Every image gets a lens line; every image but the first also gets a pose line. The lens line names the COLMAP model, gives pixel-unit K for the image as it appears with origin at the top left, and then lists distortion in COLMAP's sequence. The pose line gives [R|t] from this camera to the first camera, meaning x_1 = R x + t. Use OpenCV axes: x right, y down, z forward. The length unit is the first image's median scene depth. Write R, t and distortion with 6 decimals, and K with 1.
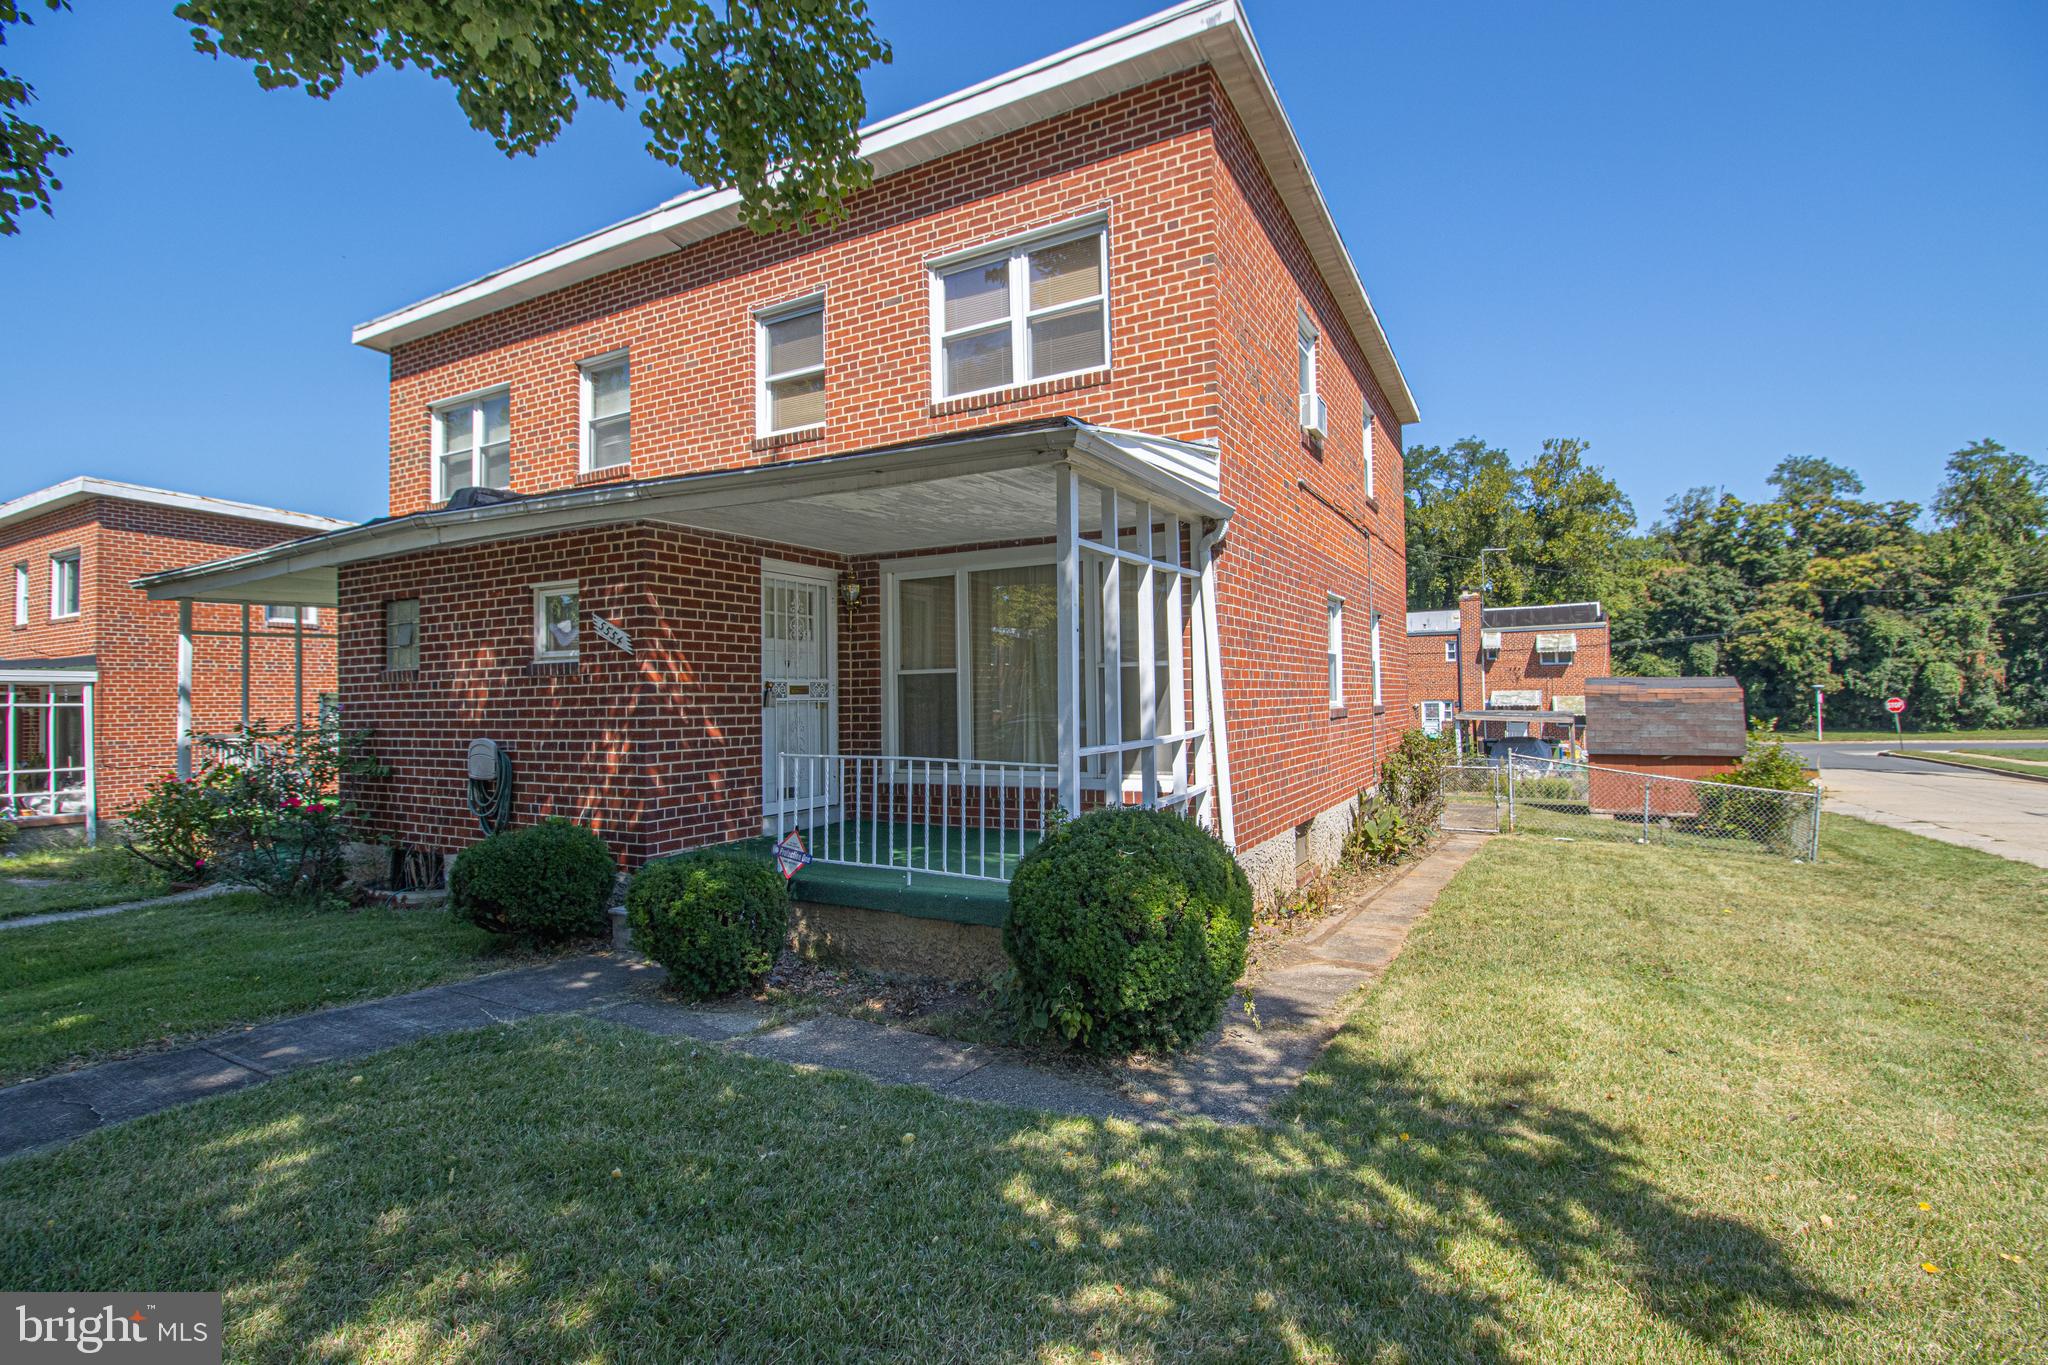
lens RADIAL K [[955.5, 0, 1032.7], [0, 955.5, 692.4], [0, 0, 1]] dist [-0.002100, -0.006580]
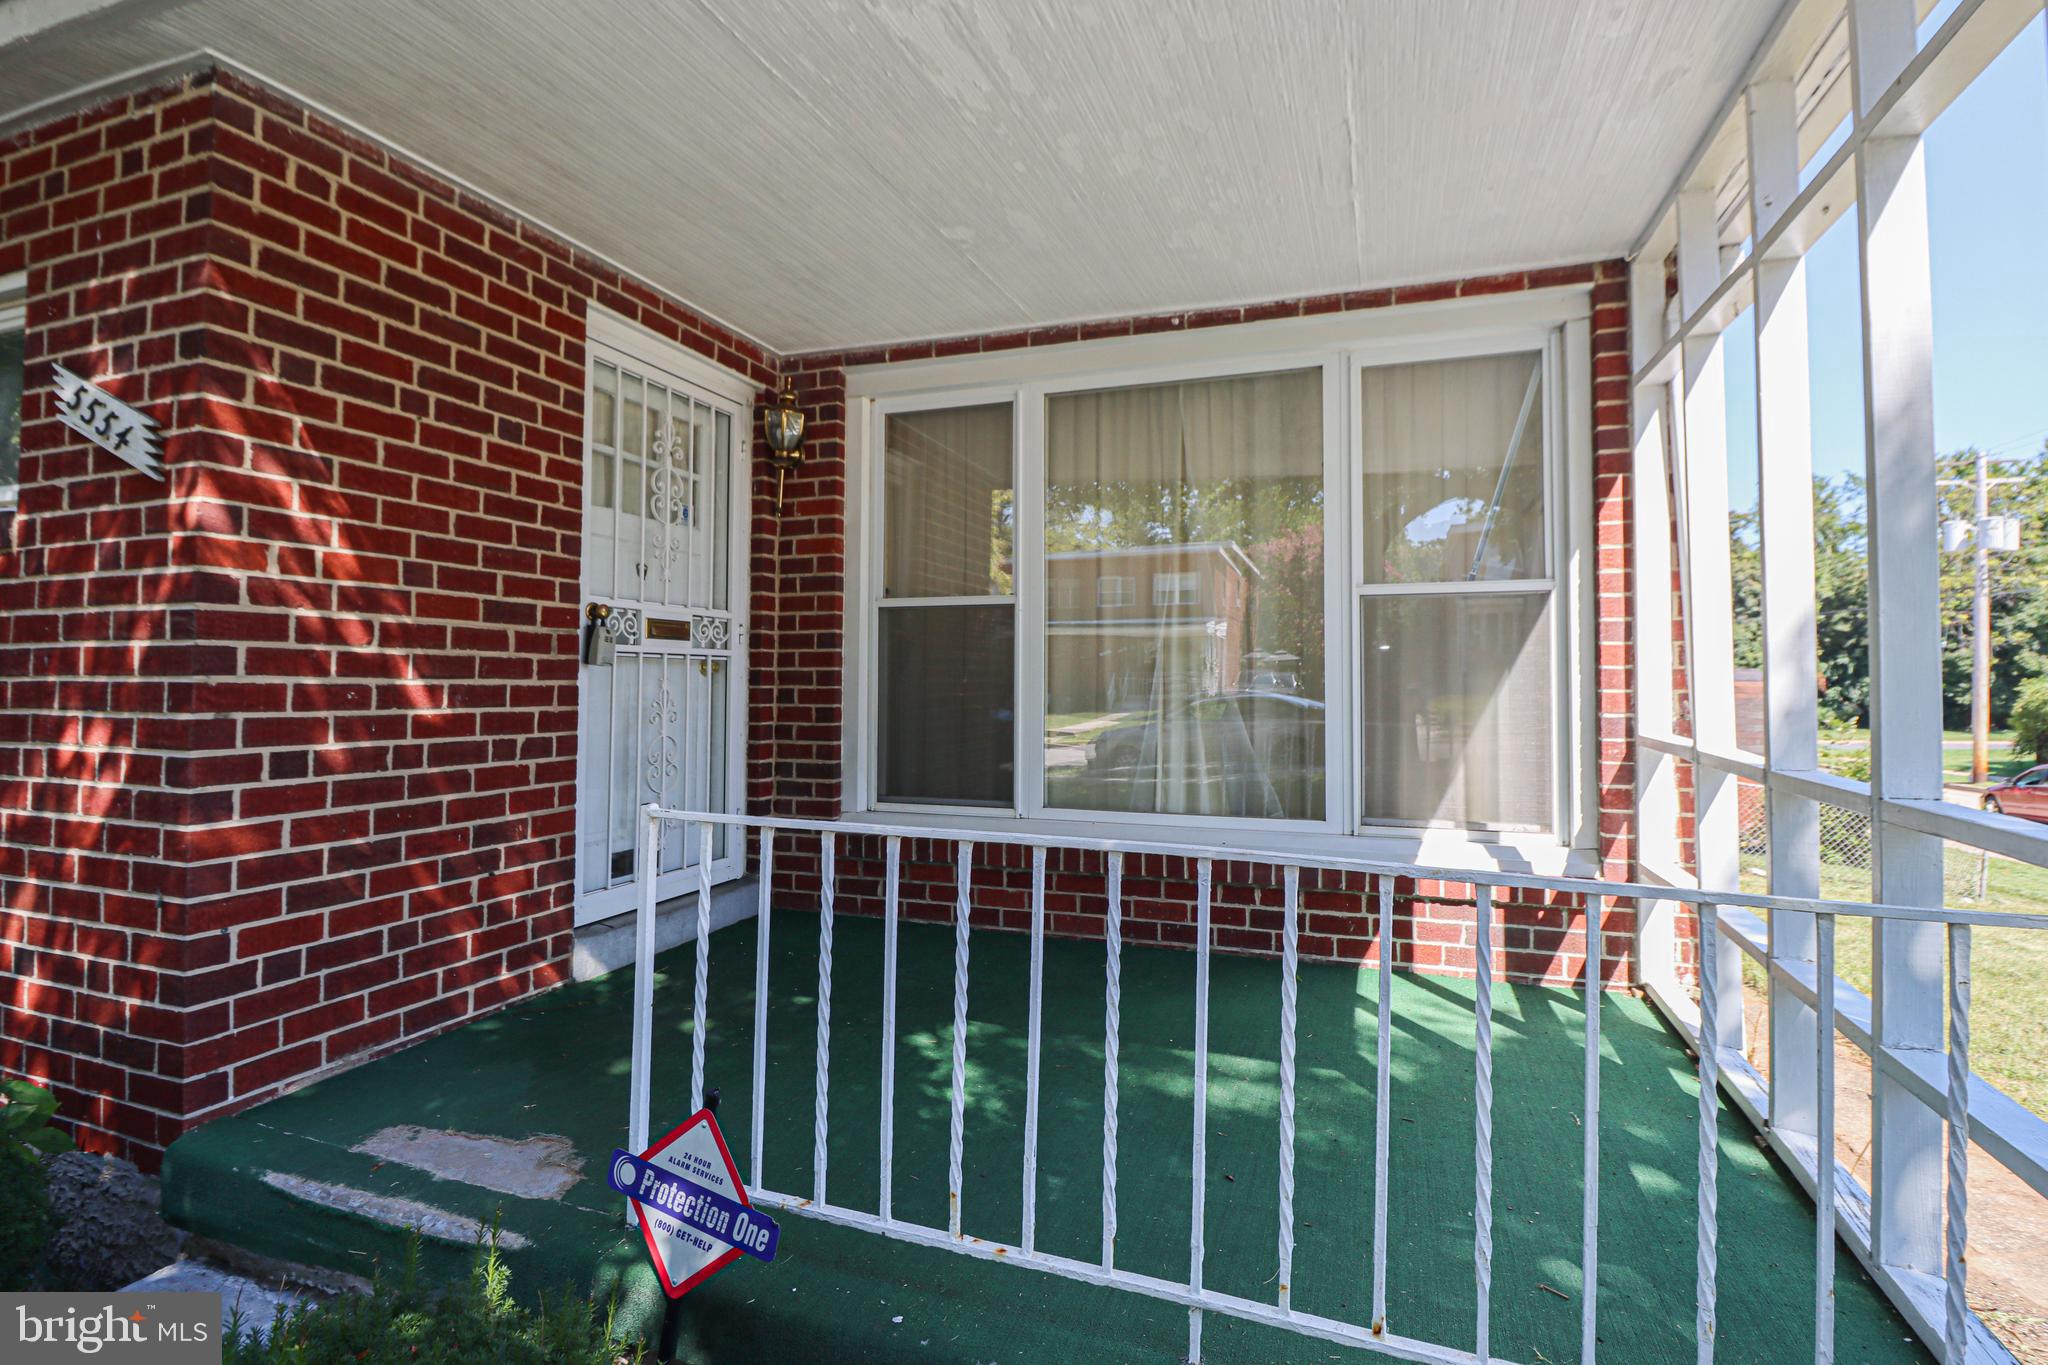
lens RADIAL K [[955.5, 0, 1020.7], [0, 955.5, 663.9], [0, 0, 1]] dist [-0.002100, -0.006580]
pose [[0.986832, 0.022730, 0.160141, -0.161120], [-0.020016, 0.999628, -0.018540, 0.019276], [-0.160503, 0.015090, 0.986920, 0.562190]]
